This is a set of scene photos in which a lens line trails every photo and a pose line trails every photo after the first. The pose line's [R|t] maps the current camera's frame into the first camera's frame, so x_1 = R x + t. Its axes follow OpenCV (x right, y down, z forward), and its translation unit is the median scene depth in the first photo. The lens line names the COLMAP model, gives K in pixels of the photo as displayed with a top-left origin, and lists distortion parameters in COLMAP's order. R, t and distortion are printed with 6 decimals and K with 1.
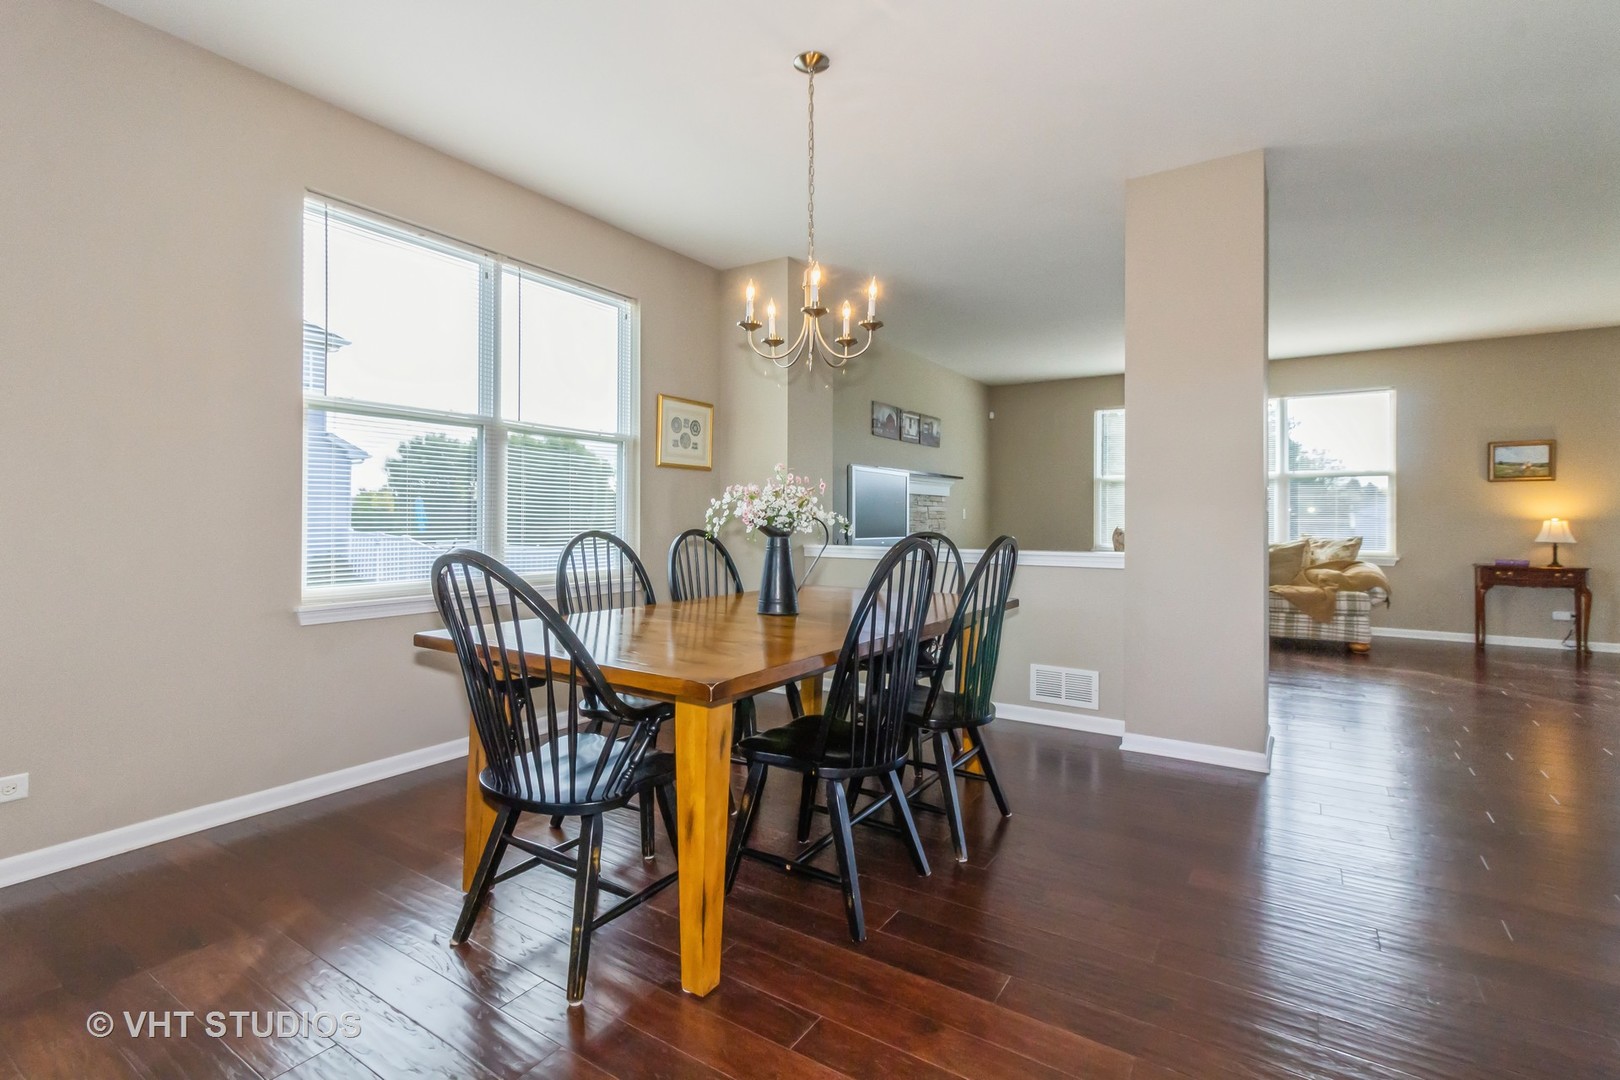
lens RADIAL K [[754.5, 0, 801.4], [0, 754.5, 527.5], [0, 0, 1]] dist [0.005895, -0.000091]
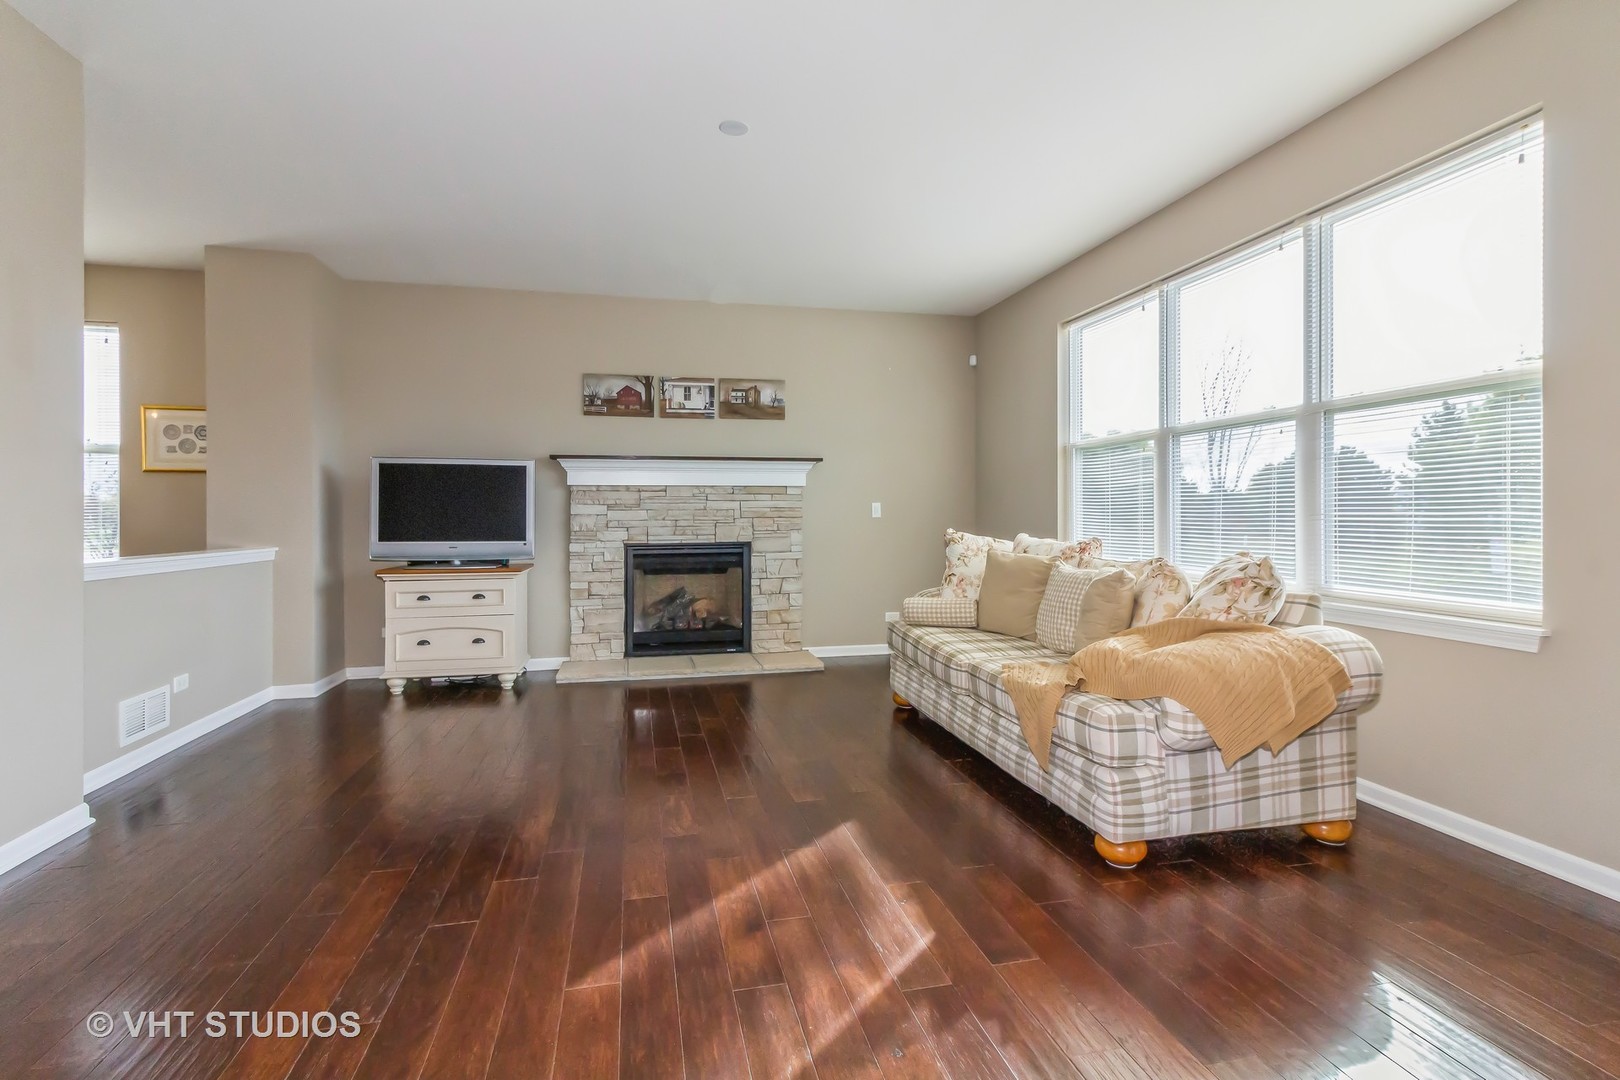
lens RADIAL K [[754.5, 0, 809.3], [0, 754.5, 530.2], [0, 0, 1]] dist [0.005895, -0.000091]
pose [[0.735819, 0.012745, -0.677058, 0.850033], [-0.002377, 0.999865, 0.016239, -0.012431], [0.677174, -0.010339, 0.735750, 0.576701]]
